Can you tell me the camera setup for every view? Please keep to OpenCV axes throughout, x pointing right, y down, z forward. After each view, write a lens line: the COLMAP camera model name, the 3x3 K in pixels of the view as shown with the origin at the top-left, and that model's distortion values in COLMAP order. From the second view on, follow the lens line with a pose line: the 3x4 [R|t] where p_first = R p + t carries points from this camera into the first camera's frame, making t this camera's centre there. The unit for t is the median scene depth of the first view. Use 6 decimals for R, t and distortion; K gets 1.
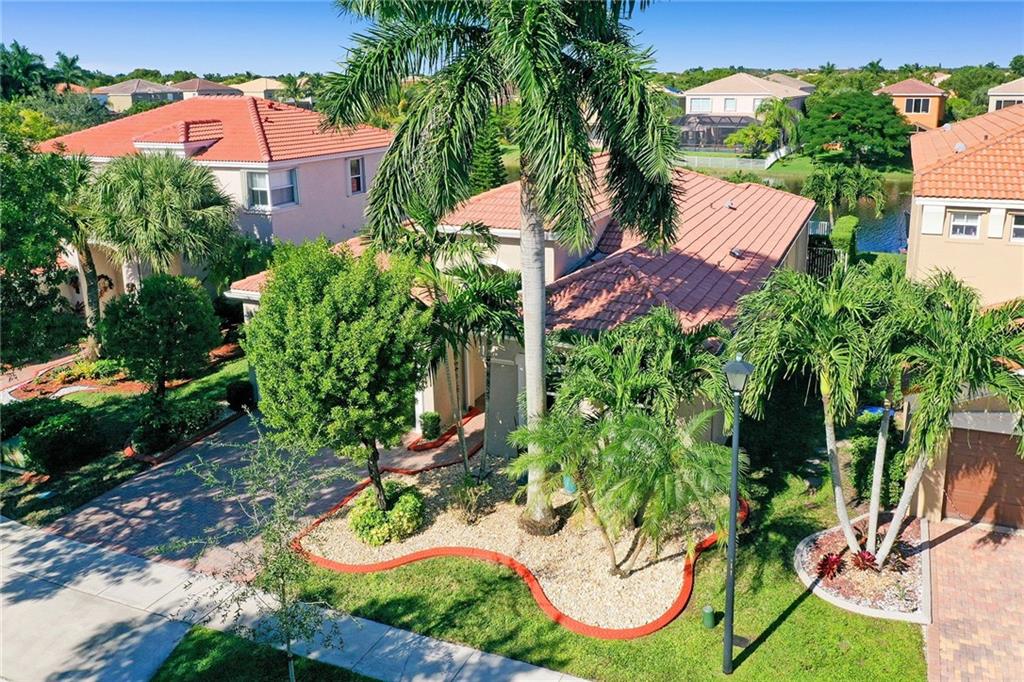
lens RADIAL K [[832.5, 0, 566.3], [0, 832.5, 259.7], [0, 0, 1]] dist [-0.003759, -0.002522]
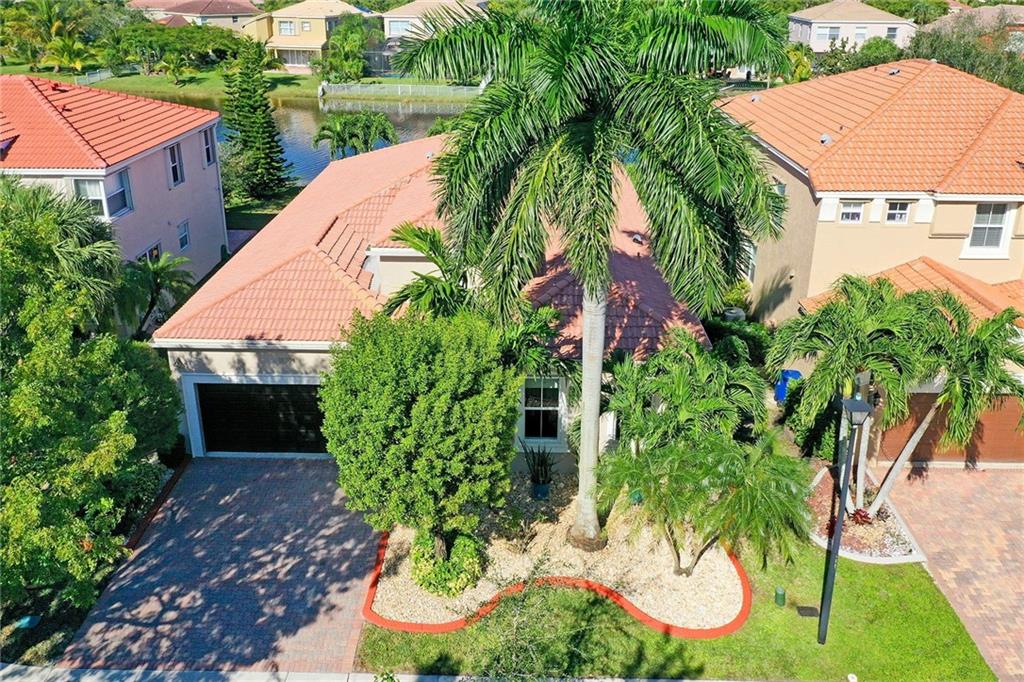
lens RADIAL K [[833.0, 0, 514.5], [0, 833.0, 246.4], [0, 0, 1]] dist [-0.008842, 0.002518]
pose [[0.935143, -0.095574, 0.341134, -0.425030], [0.061006, 0.991981, 0.110685, -0.171439], [-0.348977, -0.082695, 0.933475, 0.058088]]
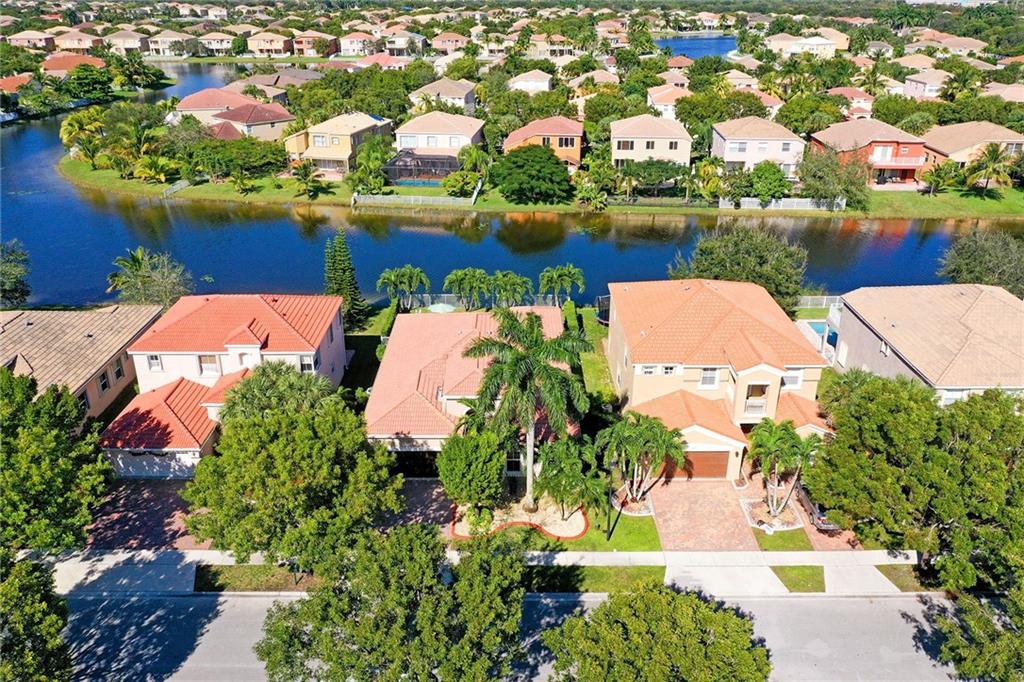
lens RADIAL K [[804.5, 0, 512.0], [0, 804.5, 341.0], [0, 0, 1]] dist [-0.003922, 0.004165]
pose [[0.928293, -0.138581, 0.345062, -0.922300], [0.067603, 0.975391, 0.209862, -0.797218], [-0.365653, -0.171486, 0.914817, -1.358333]]
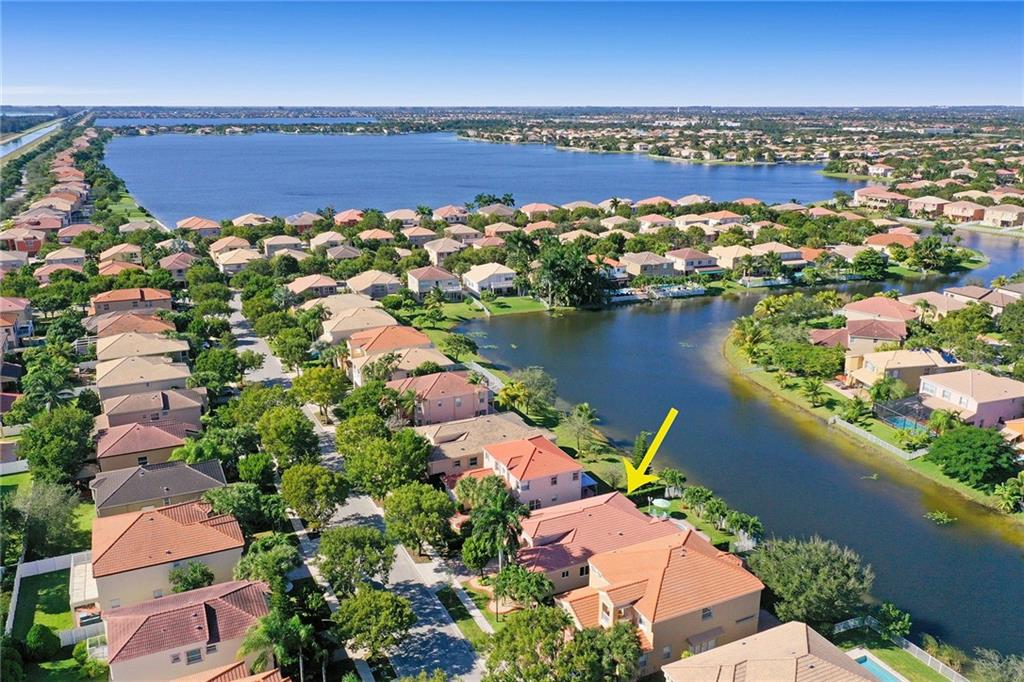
lens RADIAL K [[804.5, 0, 512.0], [0, 804.5, 341.0], [0, 0, 1]] dist [-0.003922, 0.004165]
pose [[0.730393, 0.198625, -0.653509, 3.108377], [-0.151558, 0.980062, 0.128488, -1.967171], [0.666000, 0.005198, 0.745934, -2.883998]]
